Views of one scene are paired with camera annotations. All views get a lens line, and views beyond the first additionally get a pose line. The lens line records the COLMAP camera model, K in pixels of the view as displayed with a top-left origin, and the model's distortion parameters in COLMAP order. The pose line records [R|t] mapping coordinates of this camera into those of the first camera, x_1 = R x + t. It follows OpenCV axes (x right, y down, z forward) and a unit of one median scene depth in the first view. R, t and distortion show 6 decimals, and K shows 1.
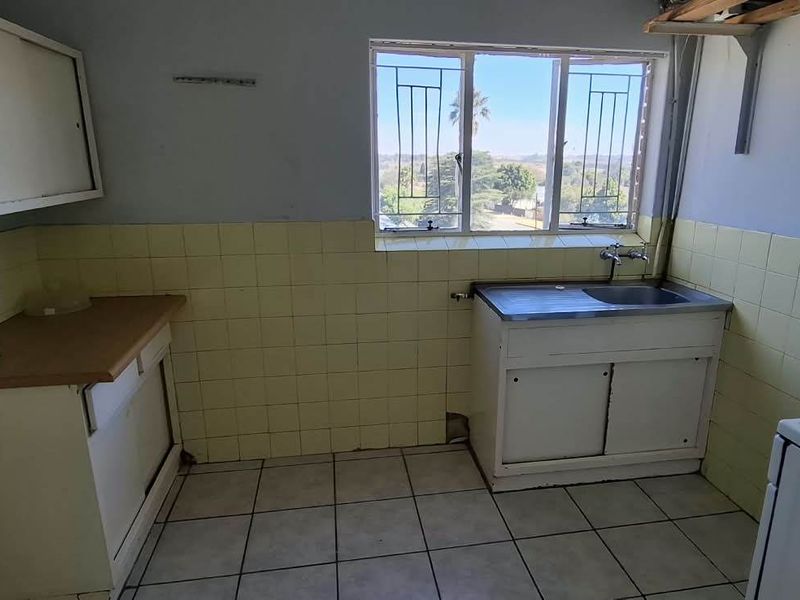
lens RADIAL K [[521.5, 0, 432.6], [0, 521.5, 296.4], [0, 0, 1]] dist [-0.015750, 0.005368]
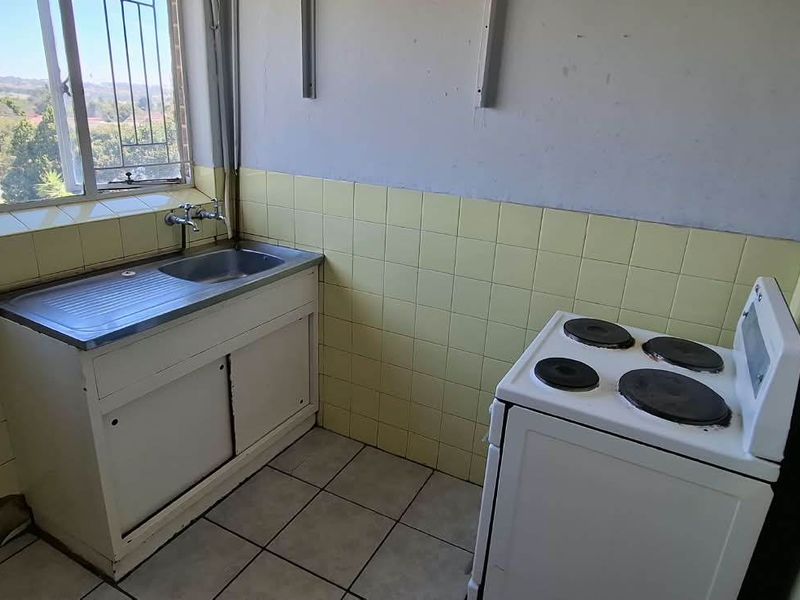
lens RADIAL K [[521.5, 0, 425.9], [0, 521.5, 293.3], [0, 0, 1]] dist [-0.015750, 0.005368]
pose [[0.610413, -0.233605, 0.756852, -0.064130], [0.145489, 0.972330, 0.182775, -0.066448], [-0.778607, -0.001455, 0.627510, 0.225905]]
